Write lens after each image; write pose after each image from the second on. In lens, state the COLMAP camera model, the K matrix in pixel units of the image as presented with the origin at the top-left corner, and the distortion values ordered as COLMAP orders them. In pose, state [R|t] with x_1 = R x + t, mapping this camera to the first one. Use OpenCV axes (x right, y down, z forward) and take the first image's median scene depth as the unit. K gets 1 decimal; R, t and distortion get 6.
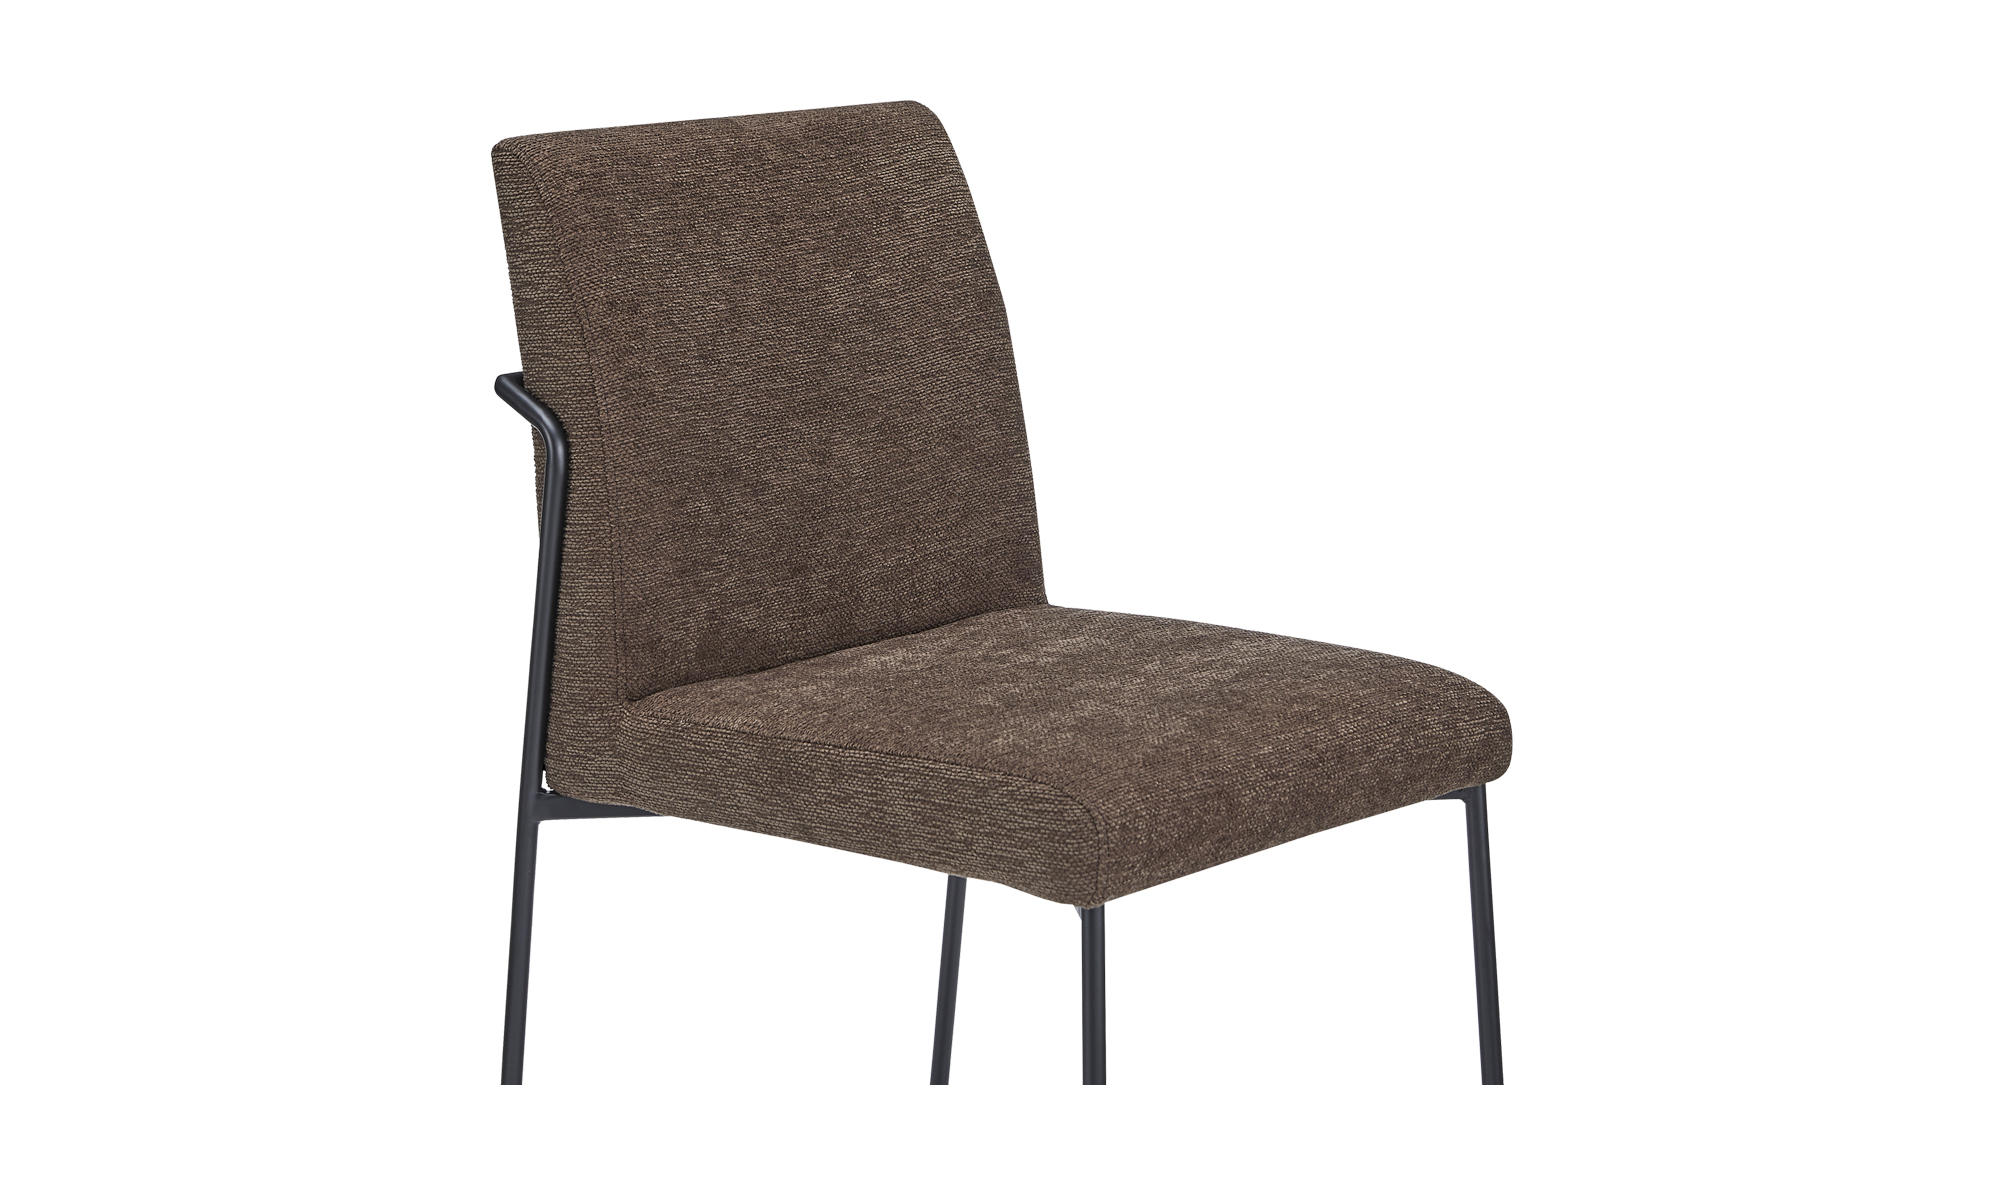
lens RADIAL K [[4589.1, 0, 1000.0], [0, 4589.1, 592.5], [0, 0, 1]] dist [0.285152, 0.018804]
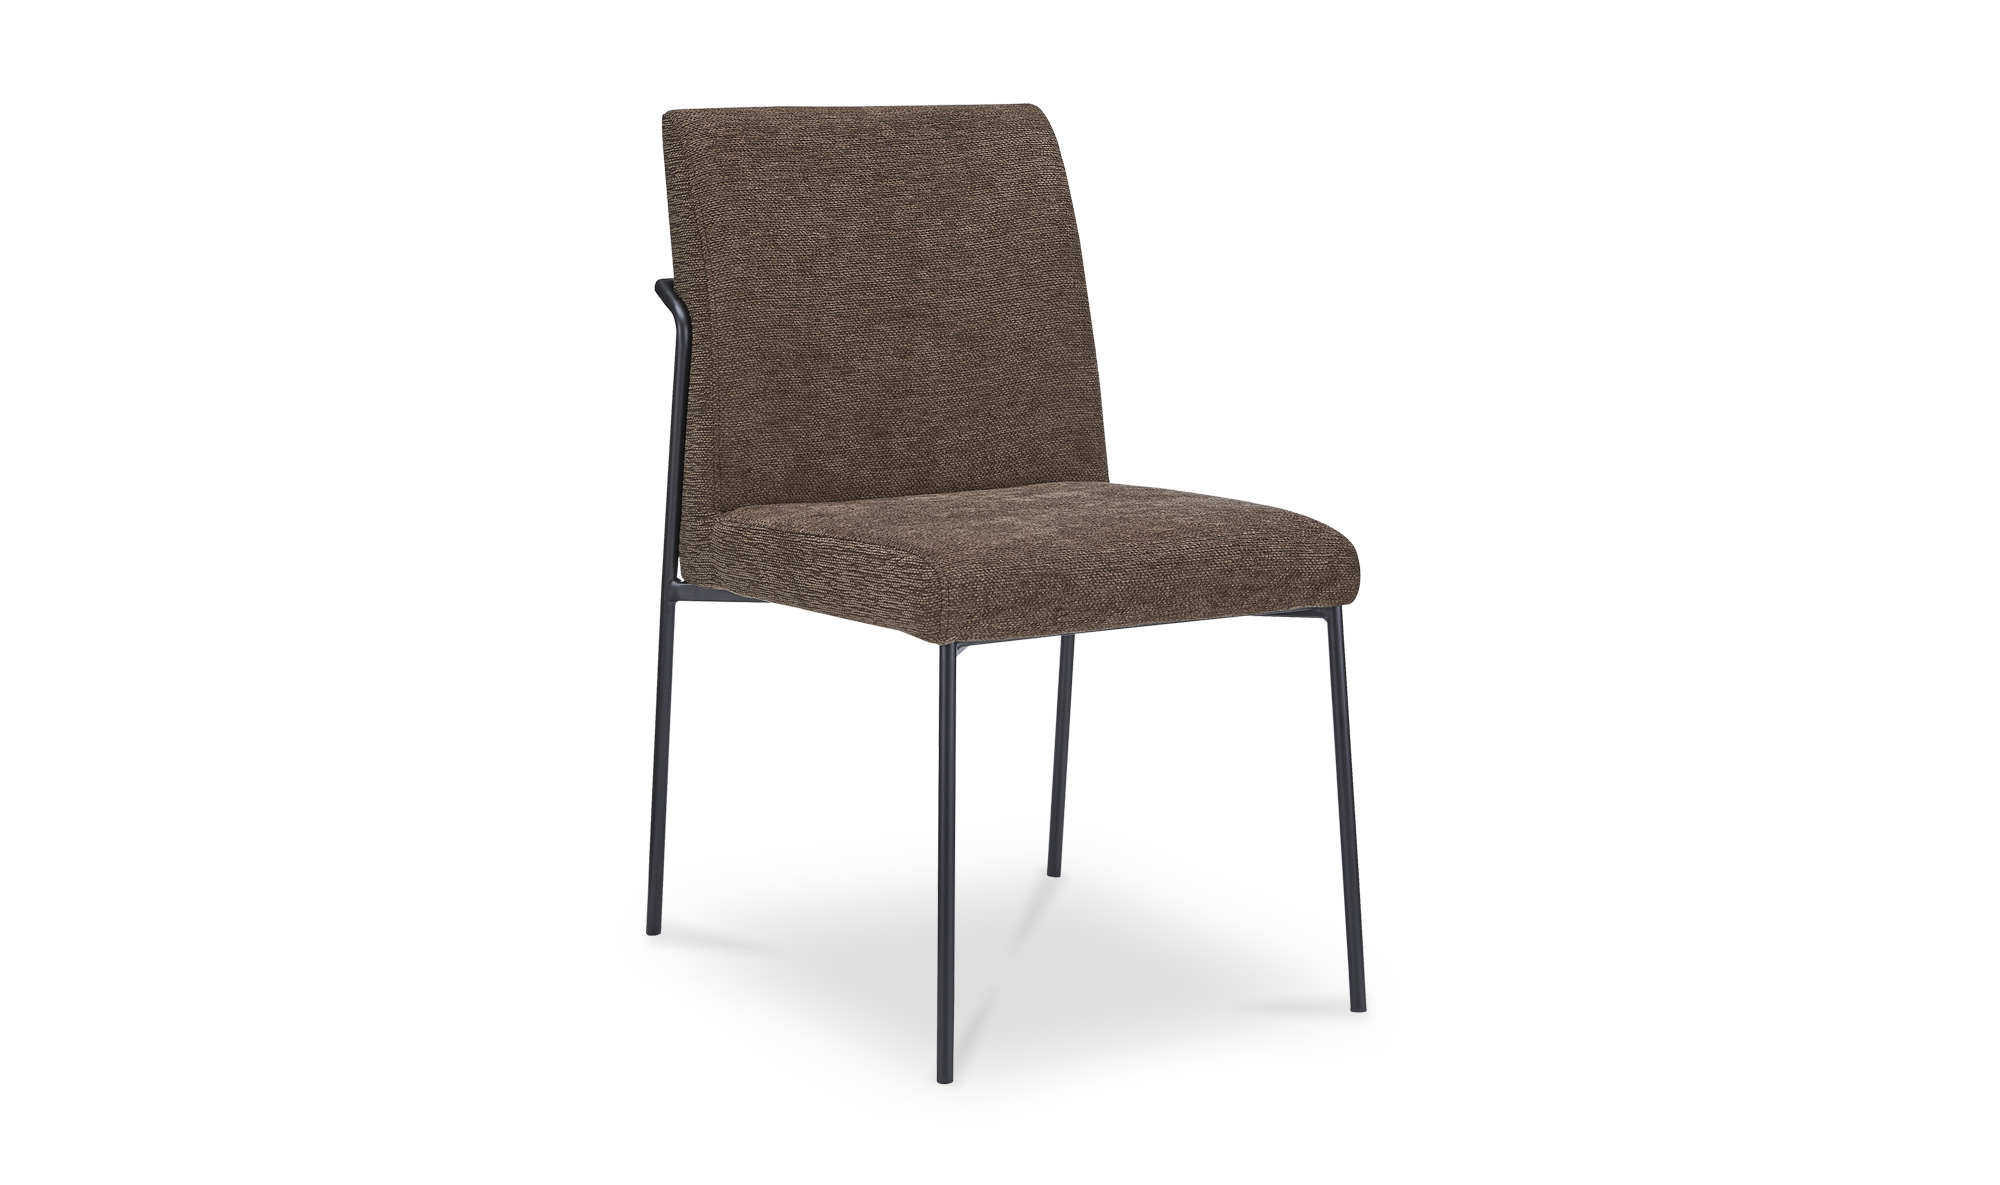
lens RADIAL K [[4589.1, 0, 1000.0], [0, 4589.1, 592.5], [0, 0, 1]] dist [0.285152, 0.018804]
pose [[0.951758, 0.045300, -0.303486, 0.413051], [-0.062016, 0.997030, -0.045664, 0.103800], [0.300516, 0.062282, 0.951741, -0.289449]]
